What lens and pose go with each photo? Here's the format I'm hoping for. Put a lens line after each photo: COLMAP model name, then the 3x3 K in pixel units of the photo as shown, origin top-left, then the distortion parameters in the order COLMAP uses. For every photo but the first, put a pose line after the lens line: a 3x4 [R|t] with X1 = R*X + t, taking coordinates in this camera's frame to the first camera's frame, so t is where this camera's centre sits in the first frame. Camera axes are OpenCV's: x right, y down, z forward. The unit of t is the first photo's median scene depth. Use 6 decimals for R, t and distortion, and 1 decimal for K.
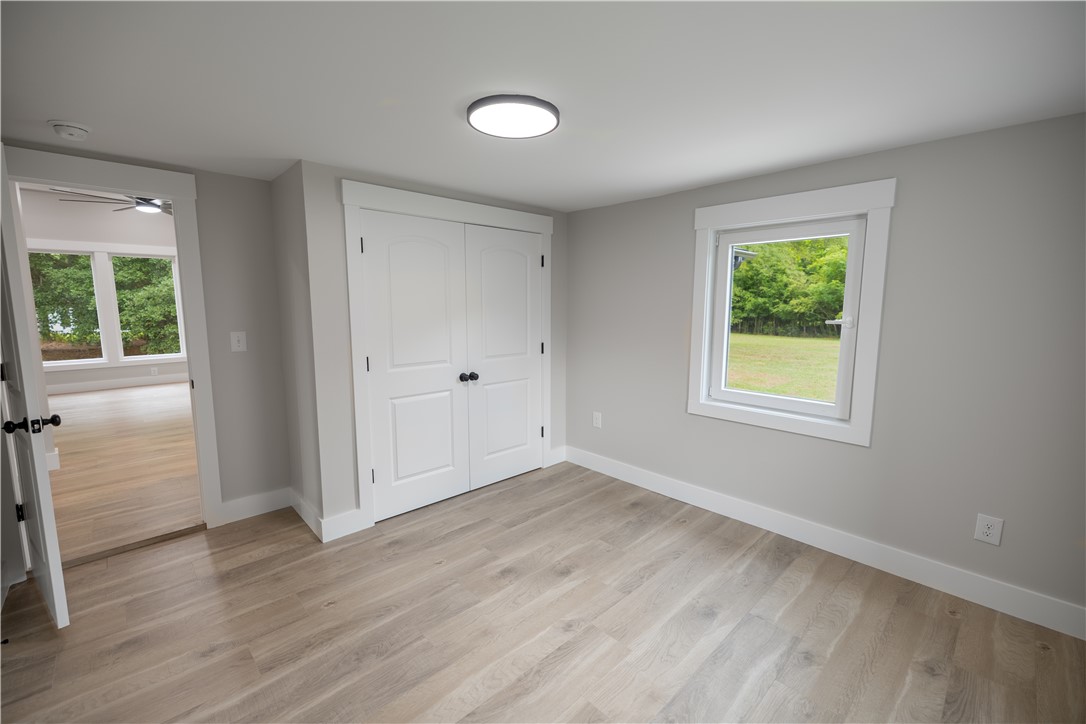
lens RADIAL K [[458.7, 0, 542.0], [0, 458.7, 359.8], [0, 0, 1]] dist [-0.002220, -0.000192]
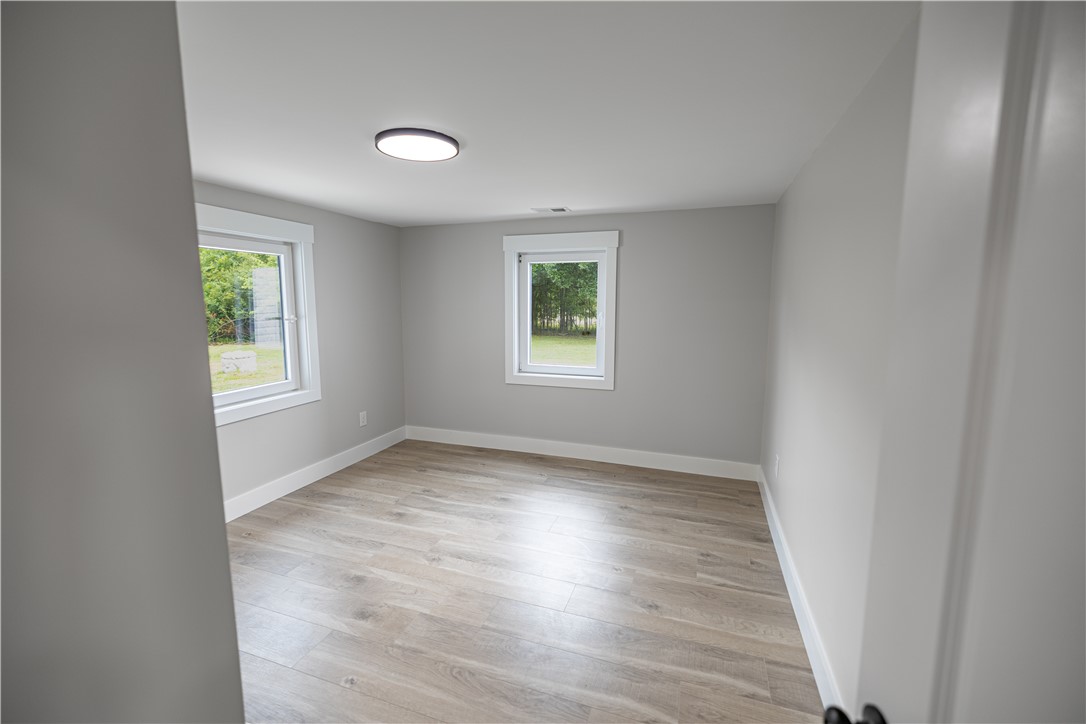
lens RADIAL K [[458.7, 0, 542.4], [0, 458.7, 360.4], [0, 0, 1]] dist [-0.002220, -0.000192]
pose [[-0.461155, -0.119416, 0.879247, -0.998198], [0.110303, 0.975502, 0.190342, -0.152232], [-0.880437, 0.184761, -0.436686, 1.039900]]
